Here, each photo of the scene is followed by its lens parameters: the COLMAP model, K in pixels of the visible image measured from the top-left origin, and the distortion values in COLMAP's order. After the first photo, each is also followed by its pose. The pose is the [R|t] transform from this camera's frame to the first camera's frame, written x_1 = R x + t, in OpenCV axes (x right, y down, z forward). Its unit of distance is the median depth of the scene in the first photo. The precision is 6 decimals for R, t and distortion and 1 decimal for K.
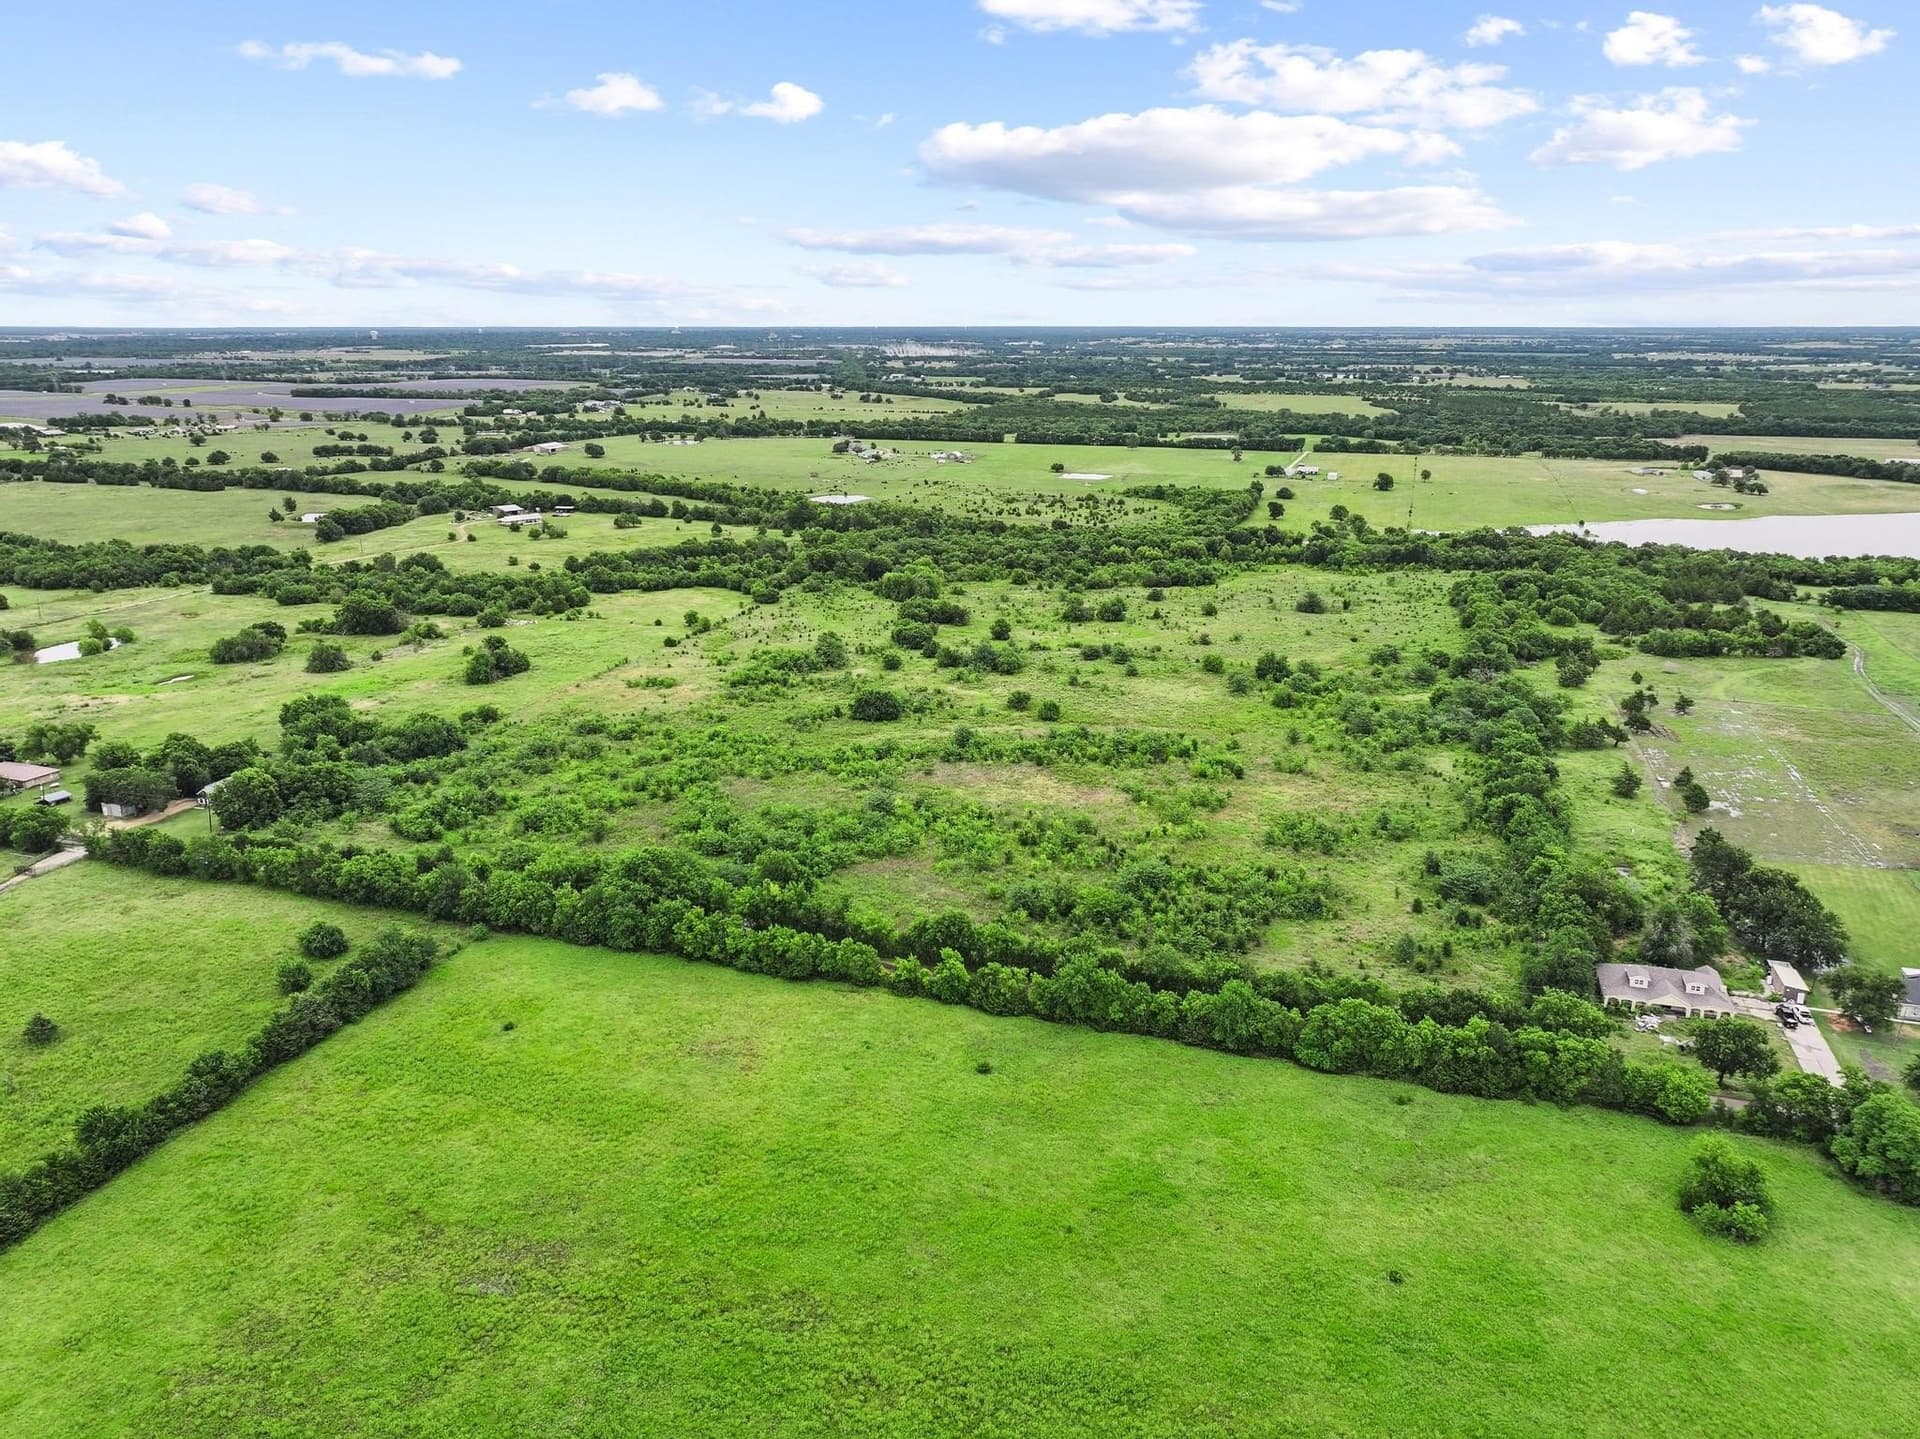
lens RADIAL K [[1355.8, 0, 970.6], [0, 1355.8, 721.1], [0, 0, 1]] dist [0.005100, 0.008540]
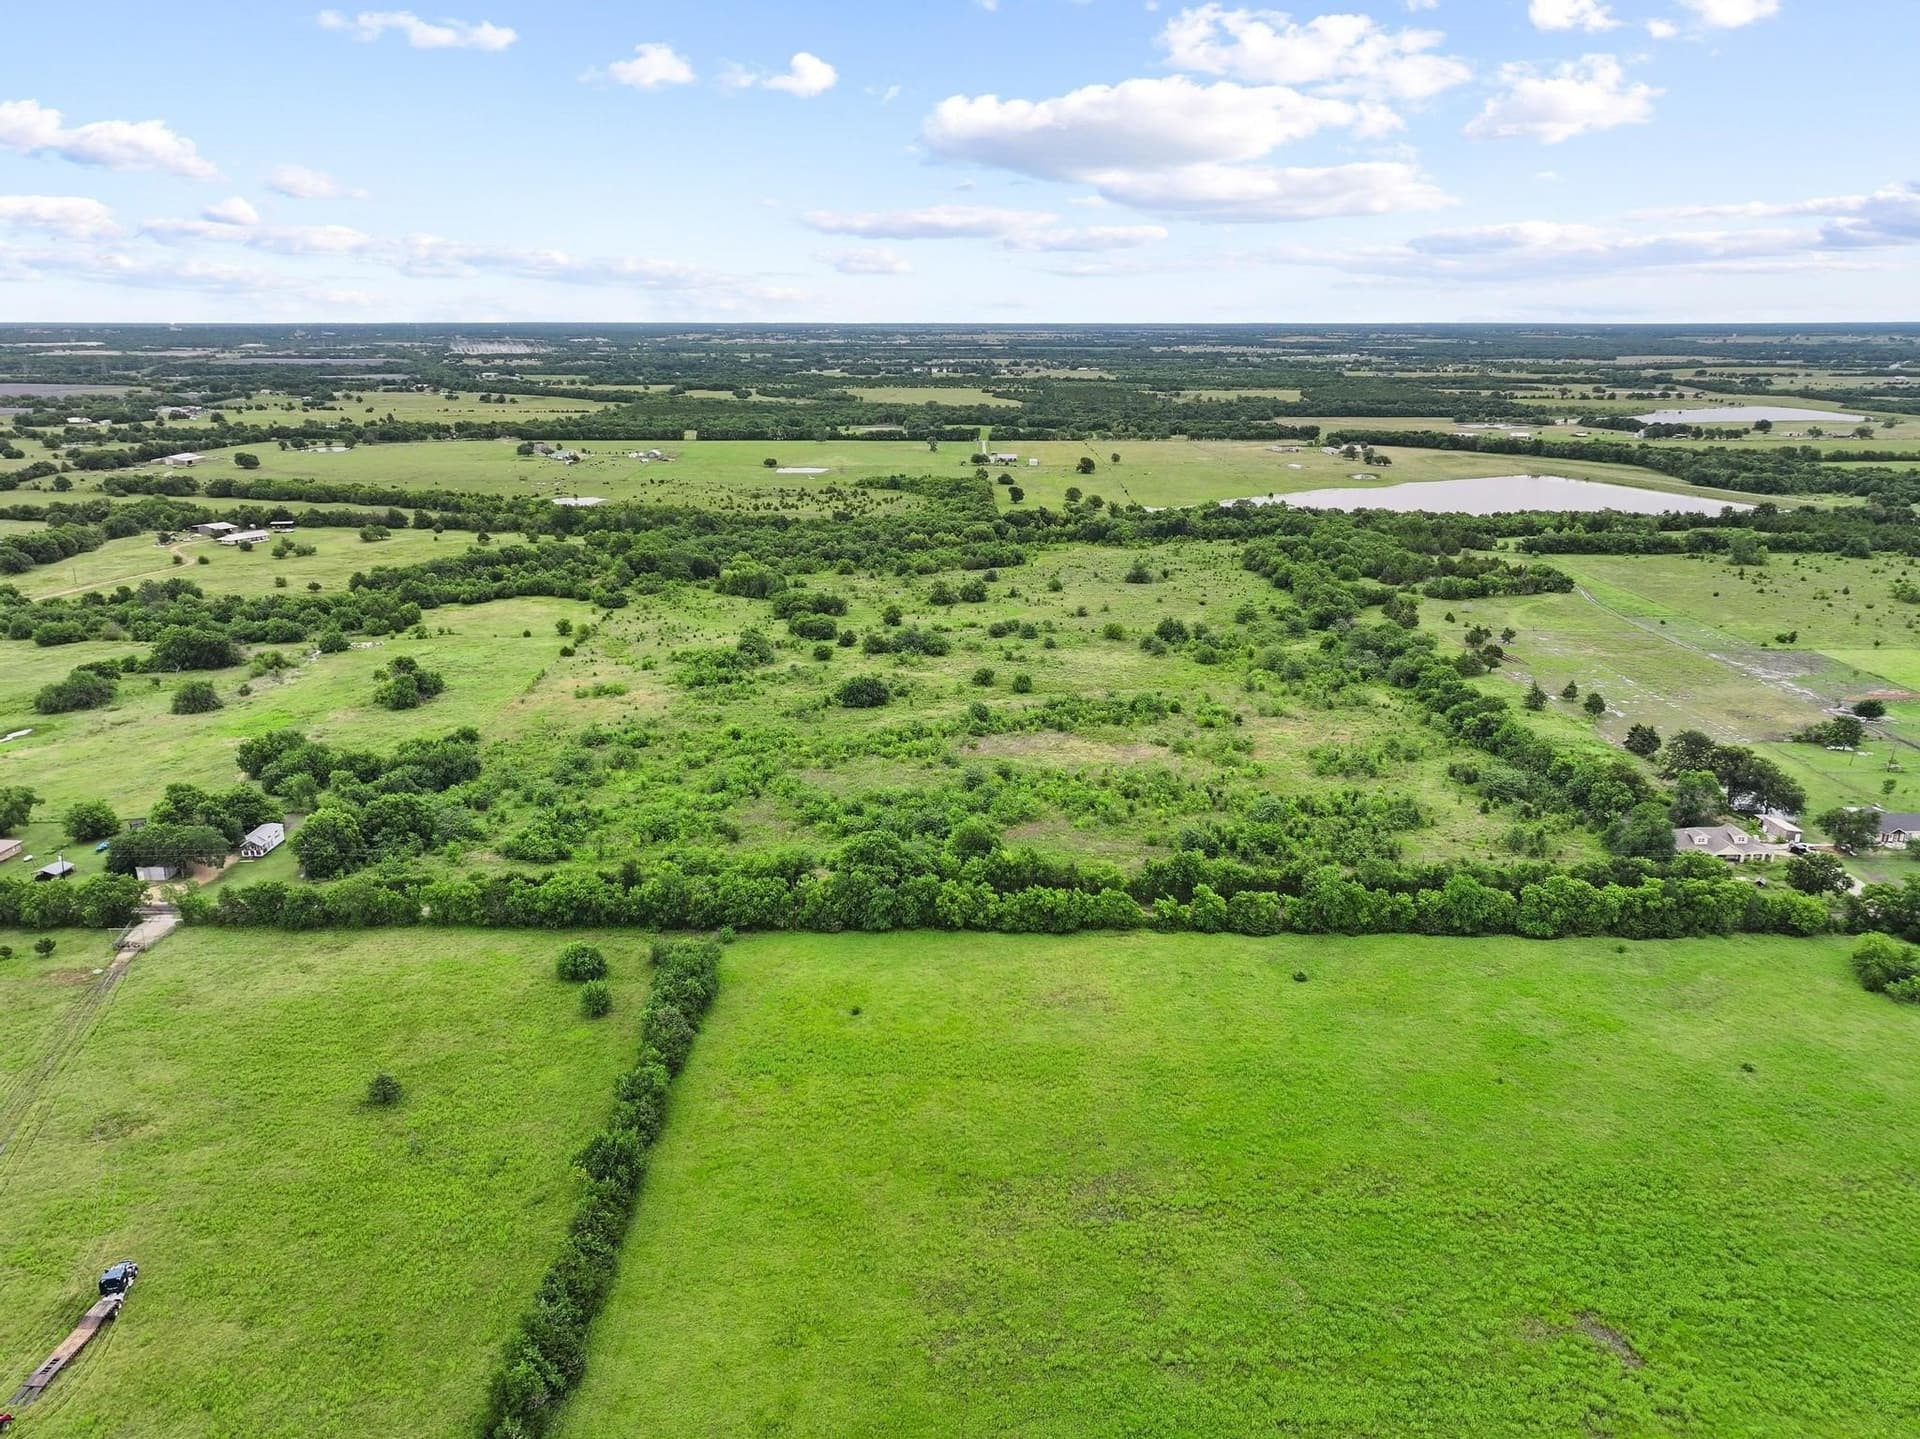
lens RADIAL K [[1355.8, 0, 970.6], [0, 1355.8, 721.1], [0, 0, 1]] dist [0.005100, 0.008540]
pose [[0.948401, -0.091034, 0.303724, -0.189819], [0.090308, 0.995778, 0.016469, 0.000382], [-0.303941, 0.011809, 0.952618, 0.002848]]
